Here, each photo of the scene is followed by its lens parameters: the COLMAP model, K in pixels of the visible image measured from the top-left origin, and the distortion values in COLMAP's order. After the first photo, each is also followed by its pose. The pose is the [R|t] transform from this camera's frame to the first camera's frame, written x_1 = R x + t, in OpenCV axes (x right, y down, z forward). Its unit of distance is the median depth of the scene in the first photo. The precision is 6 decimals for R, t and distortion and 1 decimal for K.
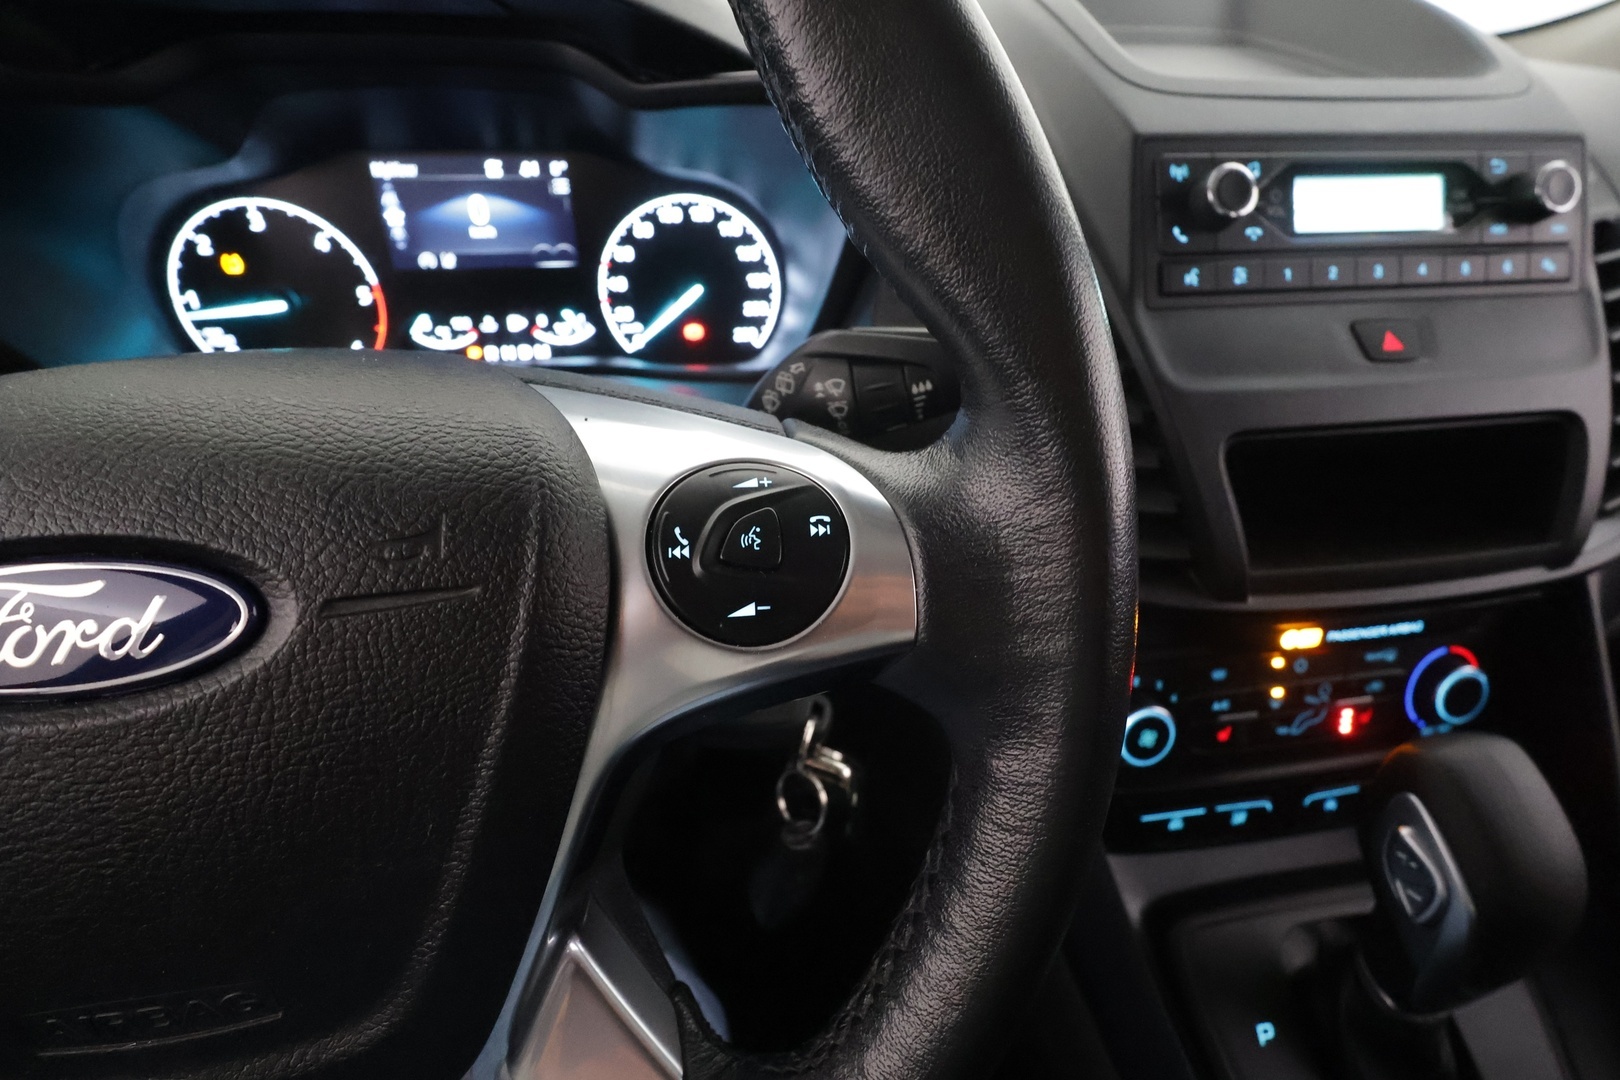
lens RADIAL K [[744.1, 0, 802.5], [0, 744.1, 538.1], [0, 0, 1]] dist [-0.012724, 0.004051]
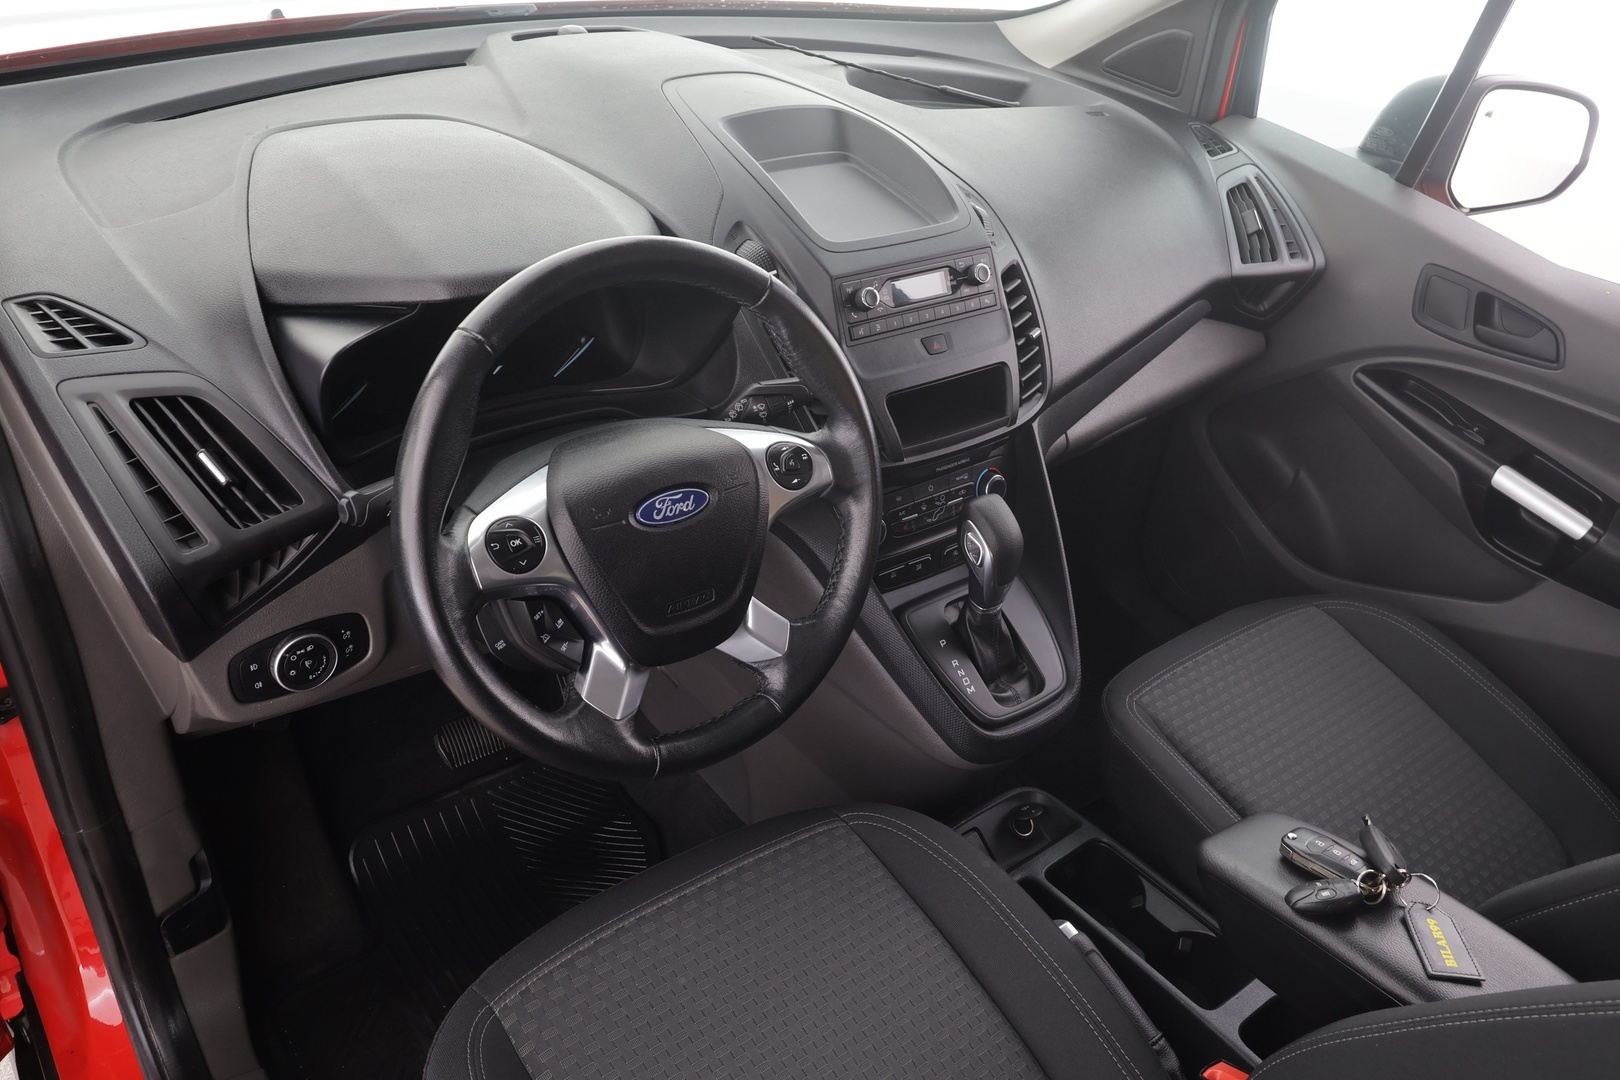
lens RADIAL K [[1214.0, 0, 801.1], [0, 1214.0, 560.6], [0, 0, 1]] dist [-0.002123, 0.006599]
pose [[0.879912, -0.209587, 0.426413, -1.386097], [0.180508, 0.977623, 0.108031, -0.080815], [-0.439513, -0.018087, 0.898054, -2.305802]]
